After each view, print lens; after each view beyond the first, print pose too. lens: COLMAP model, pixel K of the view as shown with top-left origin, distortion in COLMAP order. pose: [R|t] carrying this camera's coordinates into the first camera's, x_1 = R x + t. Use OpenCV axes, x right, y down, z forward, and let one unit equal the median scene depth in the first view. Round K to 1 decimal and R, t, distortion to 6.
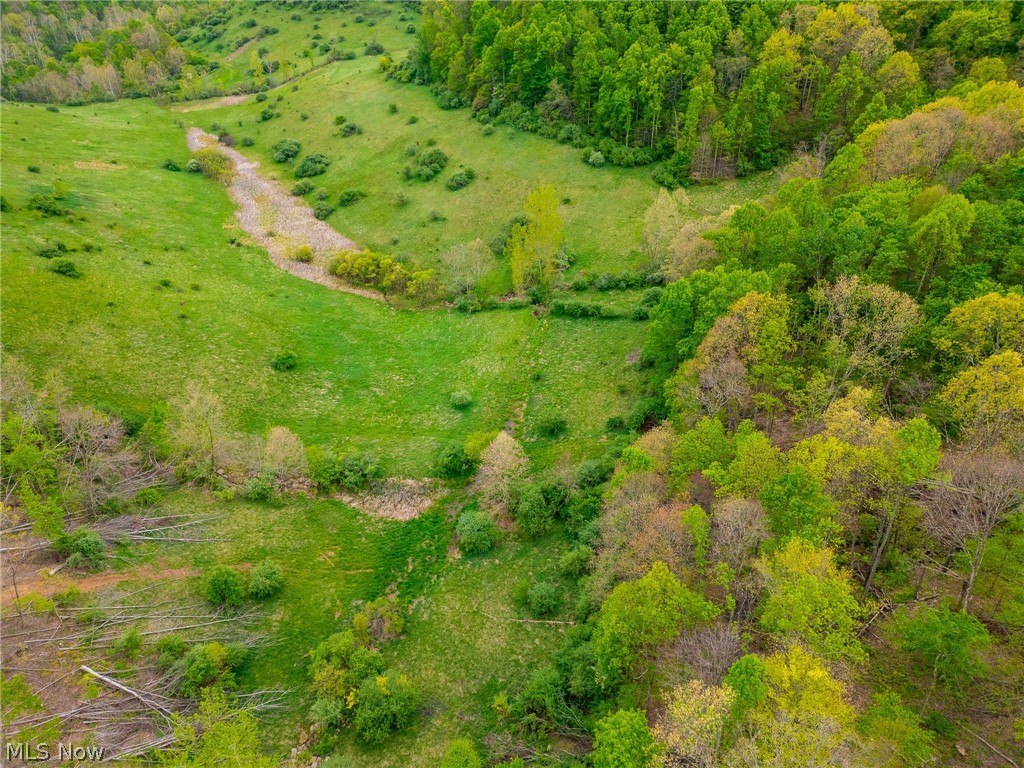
lens RADIAL K [[703.3, 0, 512.0], [0, 703.3, 384.0], [0, 0, 1]] dist [0.064738, -0.051792]
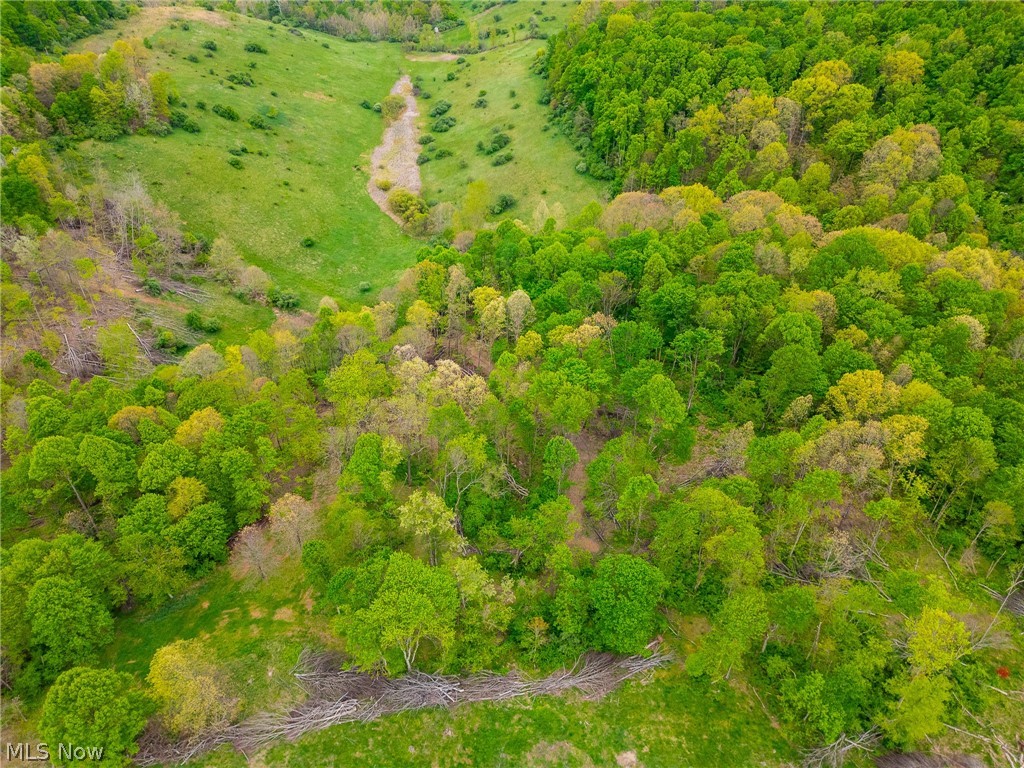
lens RADIAL K [[703.3, 0, 512.0], [0, 703.3, 384.0], [0, 0, 1]] dist [0.064738, -0.051792]
pose [[0.886467, 0.327358, -0.327127, 0.447699], [-0.299825, 0.944695, 0.132879, -0.045450], [0.352535, -0.019712, 0.935591, -0.268922]]
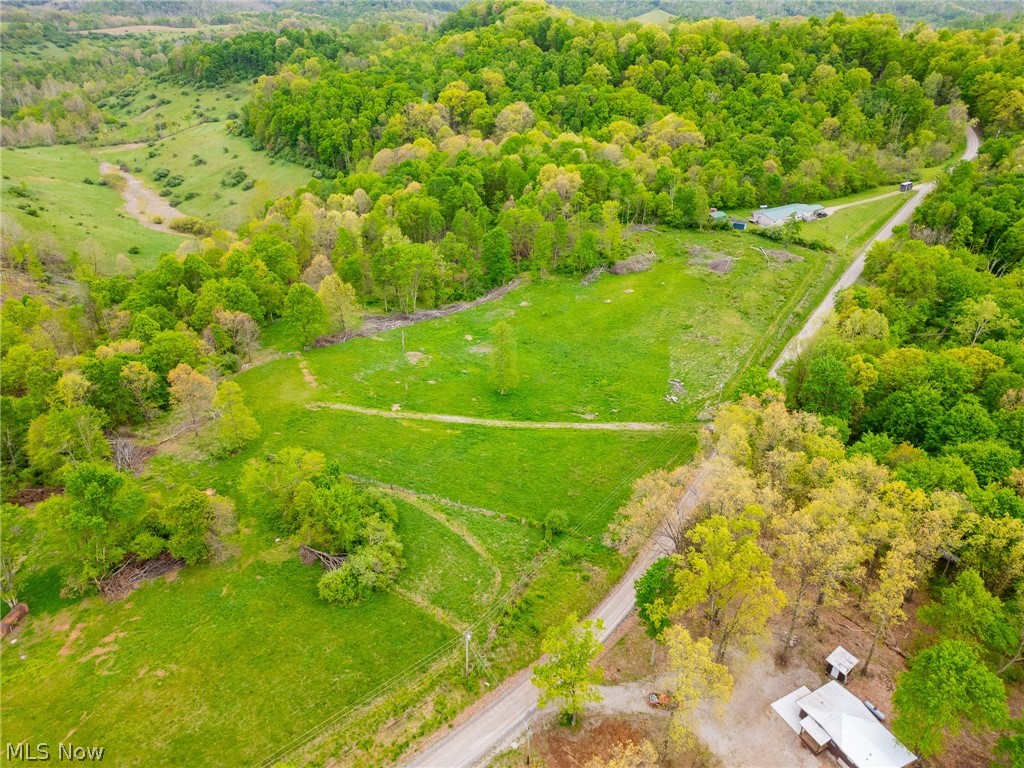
lens RADIAL K [[703.3, 0, 512.0], [0, 703.3, 384.0], [0, 0, 1]] dist [0.064738, -0.051792]
pose [[0.996358, -0.013215, 0.084243, 0.361131], [0.019806, 0.996765, -0.077892, 0.314499], [-0.082941, 0.079277, 0.993396, -0.703246]]
